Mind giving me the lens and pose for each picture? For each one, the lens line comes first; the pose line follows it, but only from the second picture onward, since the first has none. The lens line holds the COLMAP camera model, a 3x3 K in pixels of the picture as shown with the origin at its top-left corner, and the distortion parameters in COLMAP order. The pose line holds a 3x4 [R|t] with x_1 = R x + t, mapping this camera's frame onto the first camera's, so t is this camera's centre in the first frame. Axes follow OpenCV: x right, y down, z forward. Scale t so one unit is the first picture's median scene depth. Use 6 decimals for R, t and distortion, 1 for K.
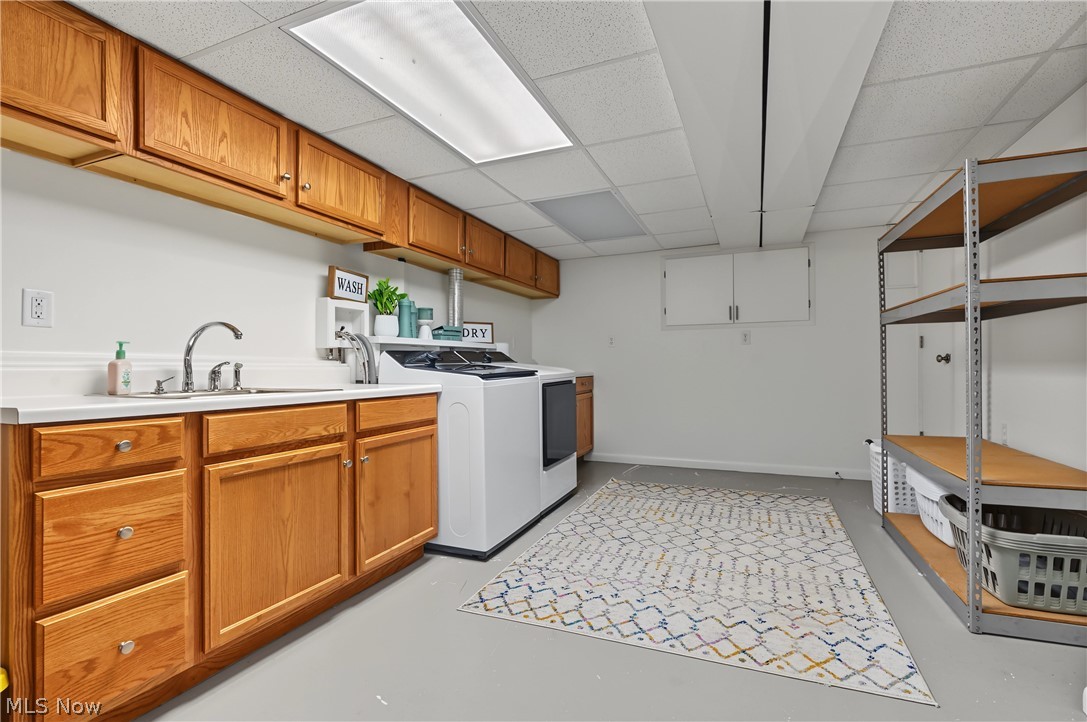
lens RADIAL K [[498.7, 0, 545.3], [0, 498.7, 361.3], [0, 0, 1]] dist [-0.012839, 0.000620]
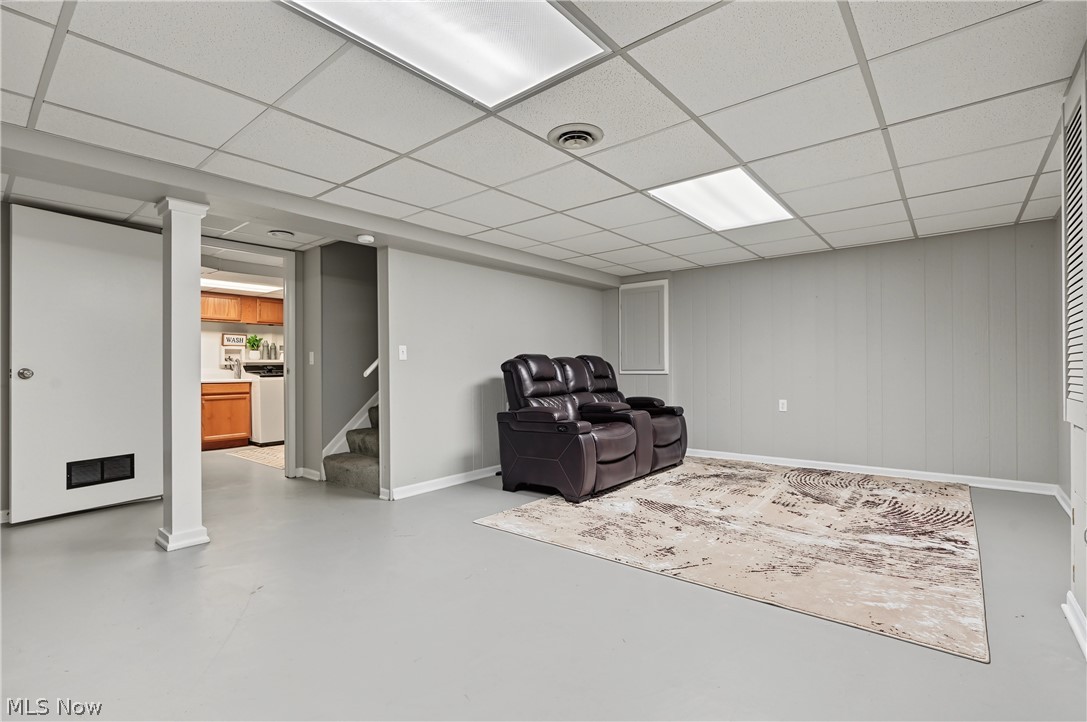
lens RADIAL K [[498.7, 0, 543.0], [0, 498.7, 364.0], [0, 0, 1]] dist [-0.012839, 0.000620]
pose [[0.954590, -0.001651, -0.297917, 1.937781], [0.002576, 0.999993, 0.002713, -0.033659], [0.297911, -0.003357, 0.954588, -0.982812]]
